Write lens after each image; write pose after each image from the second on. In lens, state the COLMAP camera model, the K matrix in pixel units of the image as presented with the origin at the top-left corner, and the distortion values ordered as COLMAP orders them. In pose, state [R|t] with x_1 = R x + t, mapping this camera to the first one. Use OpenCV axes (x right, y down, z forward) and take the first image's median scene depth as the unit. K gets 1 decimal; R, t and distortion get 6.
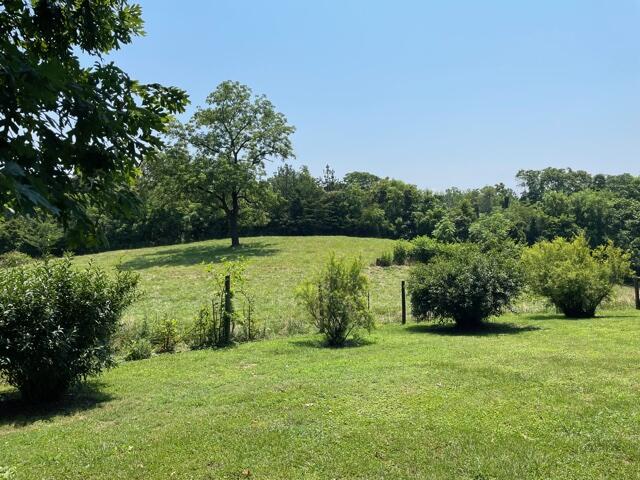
lens RADIAL K [[488.1, 0, 320.0], [0, 488.1, 240.0], [0, 0, 1]] dist [0.005657, 0.000594]
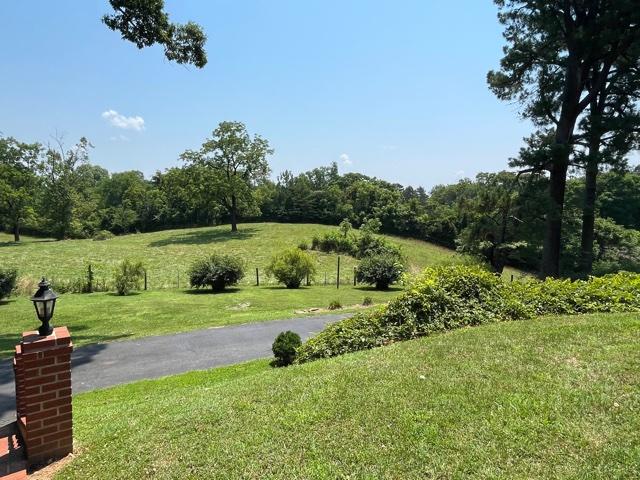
lens RADIAL K [[388.5, 0, 320.0], [0, 388.5, 240.0], [0, 0, 1]] dist [-0.000244, 0.000096]
pose [[0.991184, 0.030209, -0.129001, 0.241445], [-0.022314, 0.997813, 0.062214, -0.038880], [0.130598, -0.058787, 0.989691, -0.148139]]
